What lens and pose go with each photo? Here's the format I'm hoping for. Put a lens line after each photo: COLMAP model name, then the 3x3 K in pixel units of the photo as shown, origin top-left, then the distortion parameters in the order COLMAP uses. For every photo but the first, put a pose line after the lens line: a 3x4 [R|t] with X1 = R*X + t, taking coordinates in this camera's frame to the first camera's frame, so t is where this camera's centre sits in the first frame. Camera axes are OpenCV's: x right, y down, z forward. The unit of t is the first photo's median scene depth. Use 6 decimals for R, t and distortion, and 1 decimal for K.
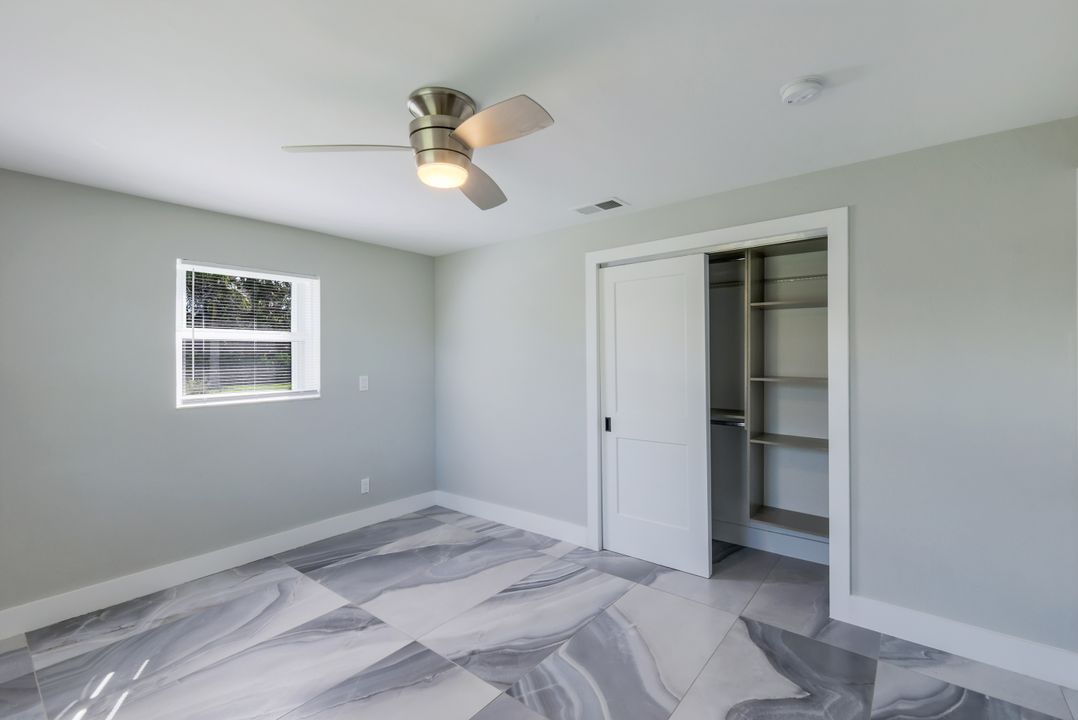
lens RADIAL K [[452.2, 0, 559.9], [0, 452.2, 358.3], [0, 0, 1]] dist [0.001319, -0.000136]
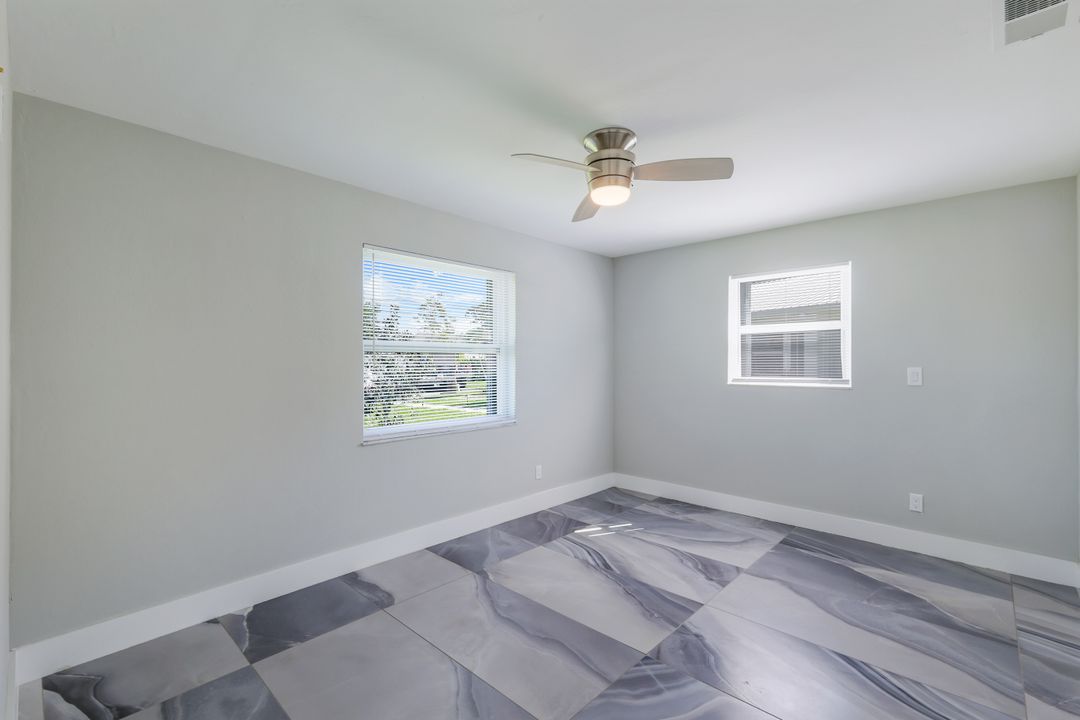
lens RADIAL K [[453.0, 0, 531.4], [0, 453.0, 352.3], [0, 0, 1]] dist [0.001319, -0.000136]
pose [[-0.060188, -0.004233, -0.998178, 0.622810], [0.002824, 0.999986, -0.004411, 0.018408], [0.998183, -0.003084, -0.060175, 0.515770]]
